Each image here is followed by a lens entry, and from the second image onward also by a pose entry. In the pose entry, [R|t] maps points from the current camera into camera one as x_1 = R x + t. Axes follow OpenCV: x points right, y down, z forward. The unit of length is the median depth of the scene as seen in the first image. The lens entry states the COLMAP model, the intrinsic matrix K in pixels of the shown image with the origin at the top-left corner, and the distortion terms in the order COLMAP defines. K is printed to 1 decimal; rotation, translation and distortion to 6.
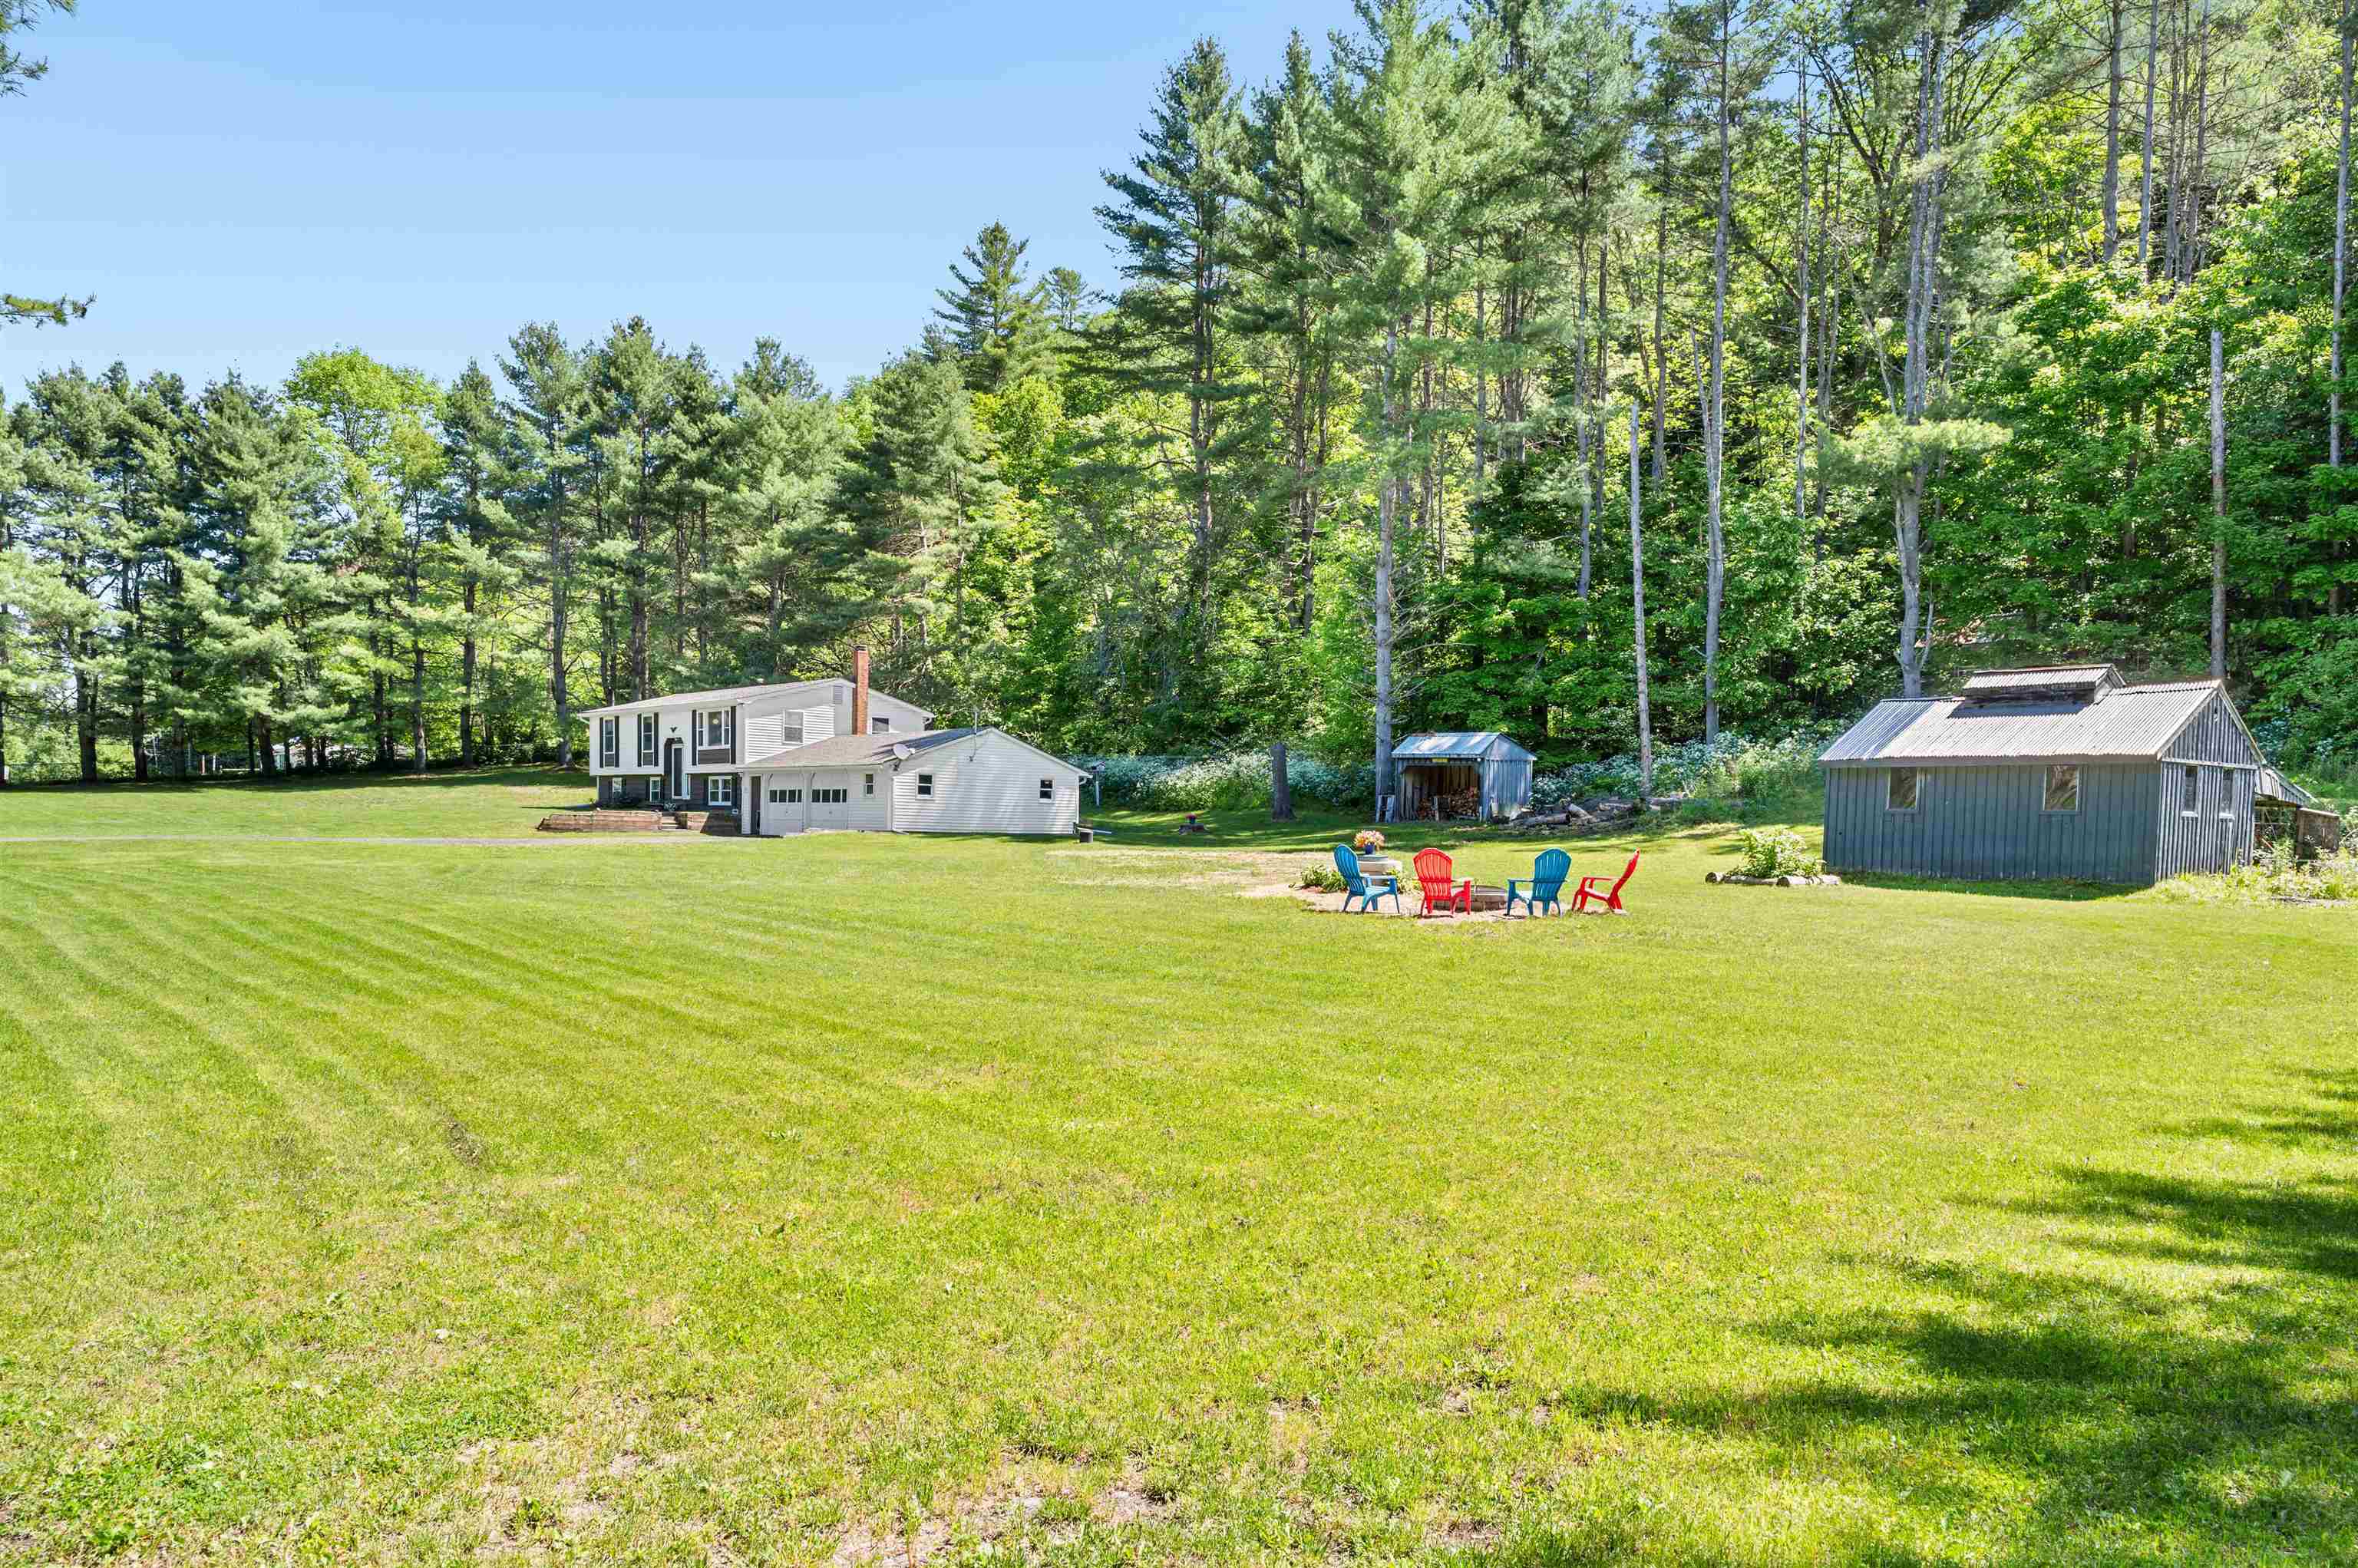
lens RADIAL K [[1699.8, 0, 1188.1], [0, 1699.8, 880.1], [0, 0, 1]] dist [0.010226, 0.001646]
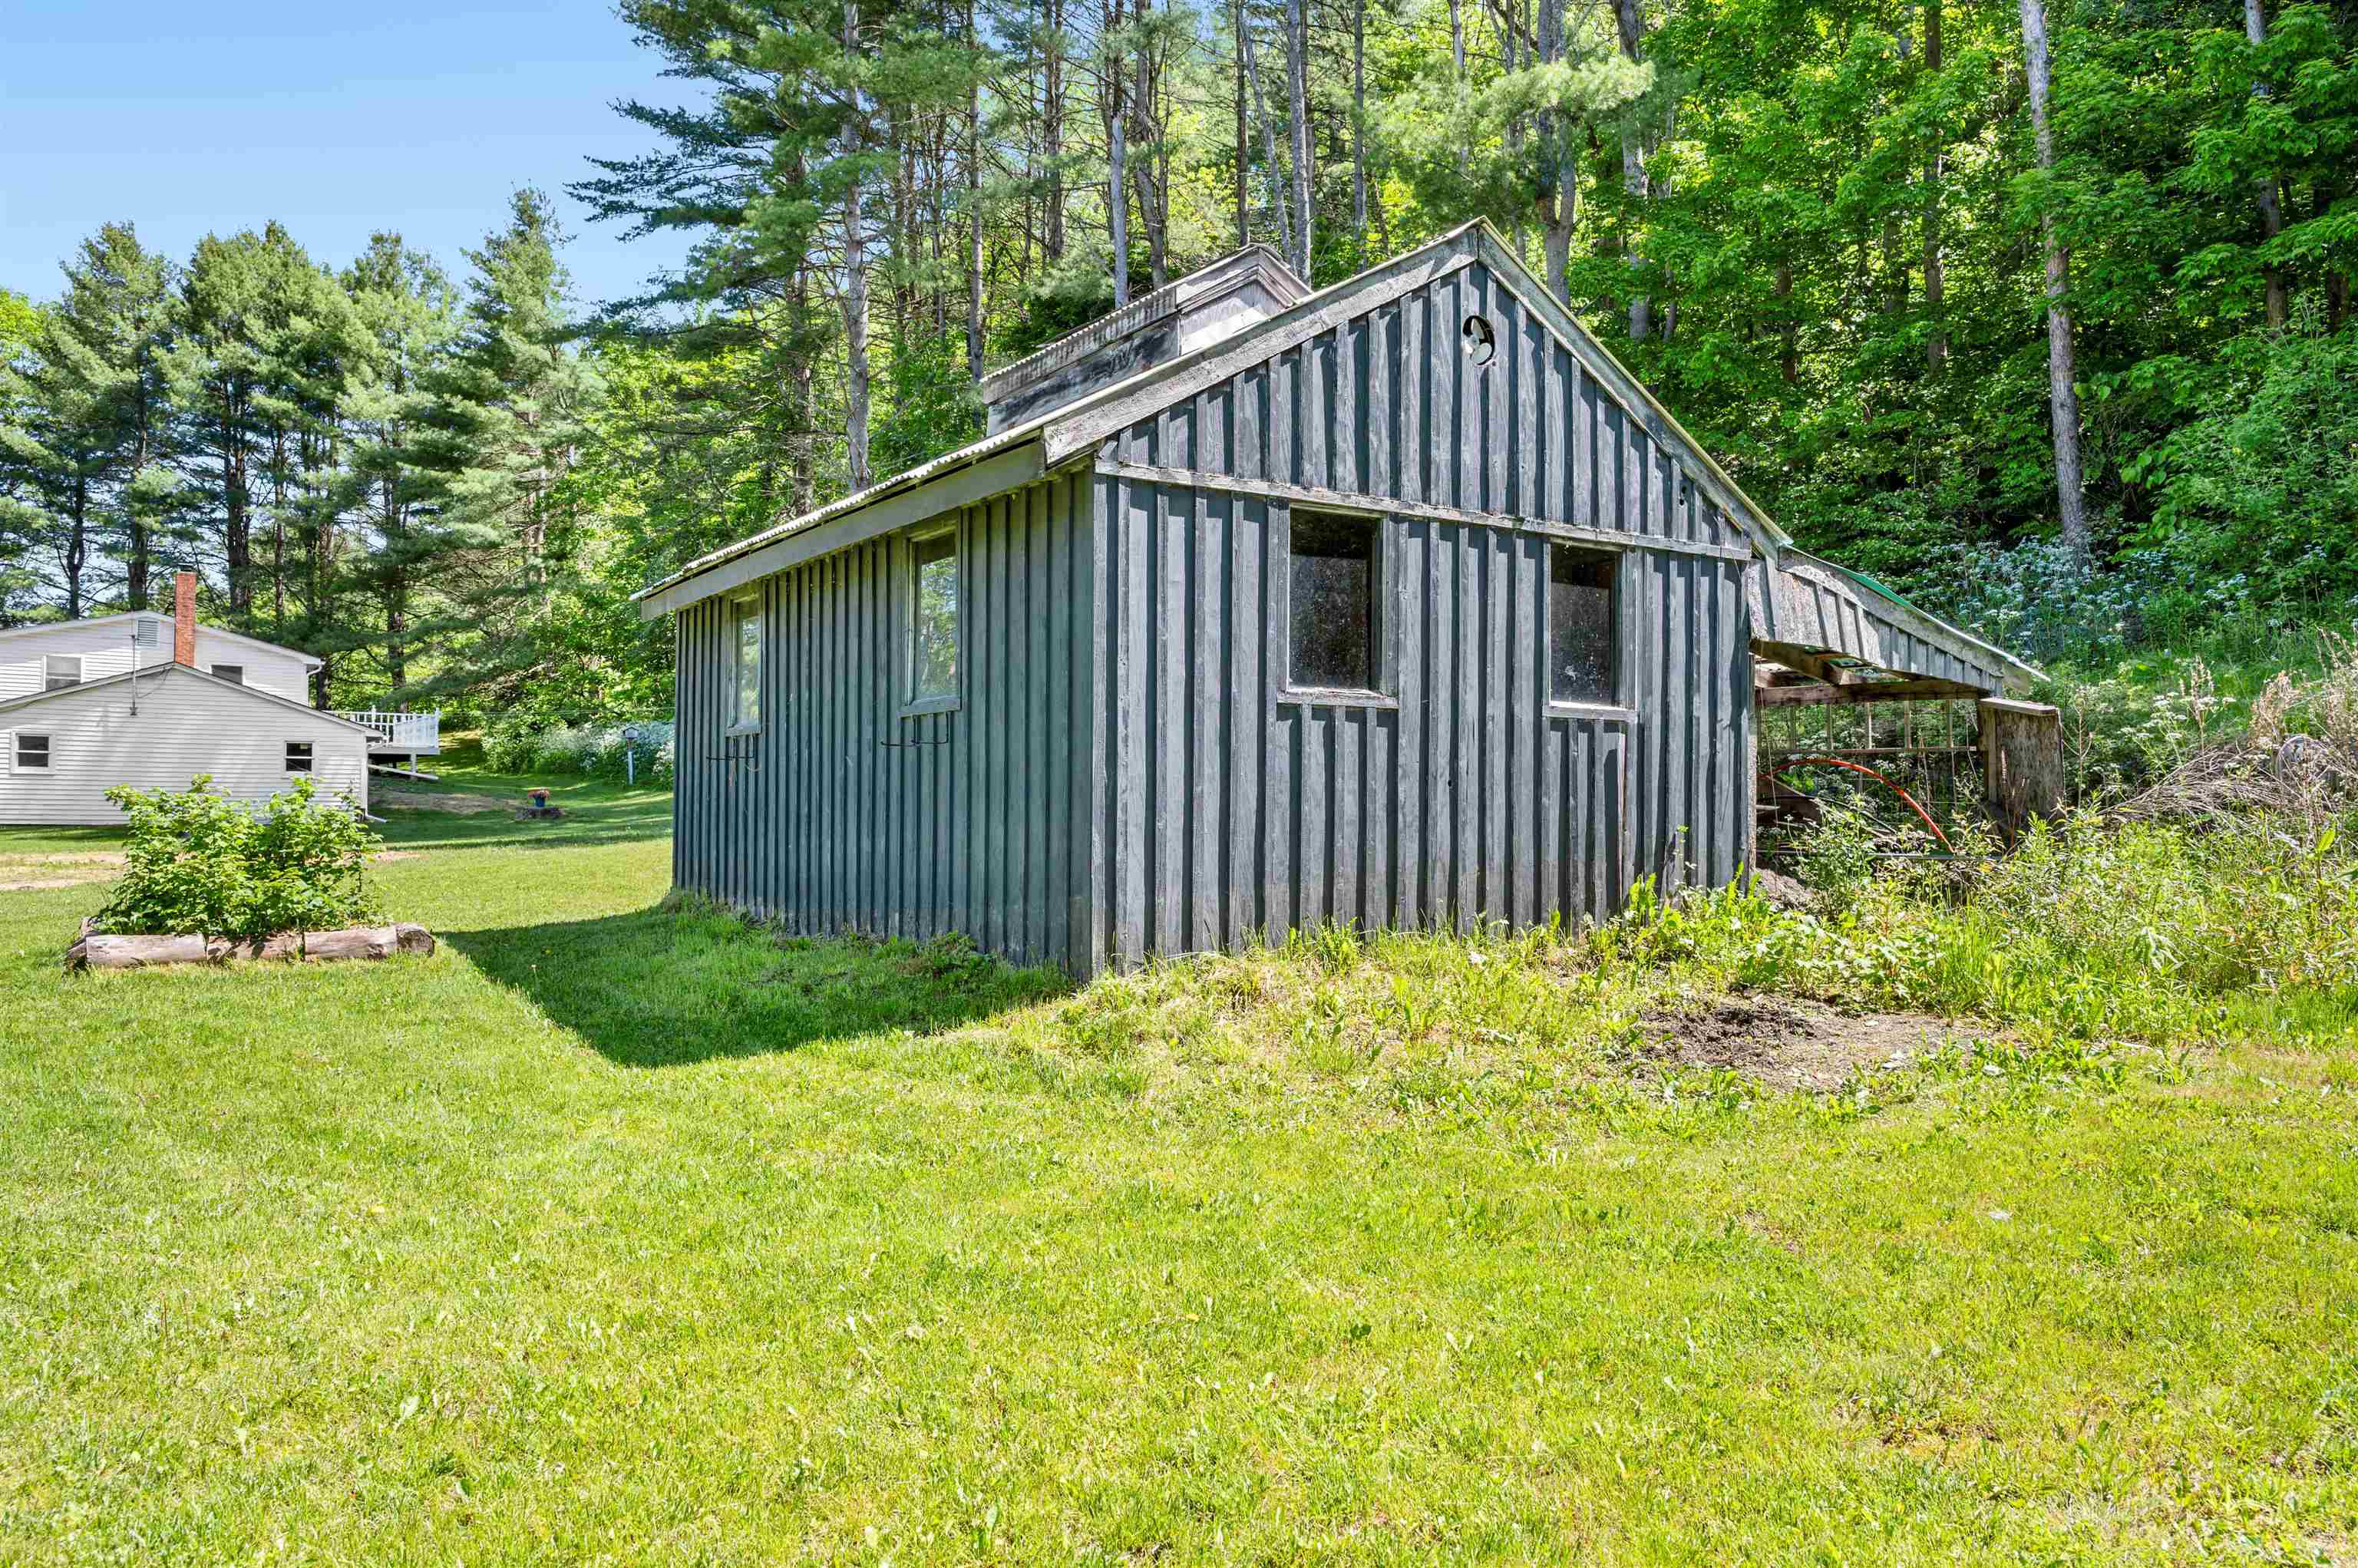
lens RADIAL K [[1613.2, 0, 1179.0], [0, 1613.2, 784.0], [0, 0, 1]] dist [0.000929, -0.000032]
pose [[0.994861, -0.017508, -0.099723, 0.321585], [0.012598, 0.998687, -0.049654, -0.007274], [0.100461, 0.048142, 0.993776, 0.410412]]
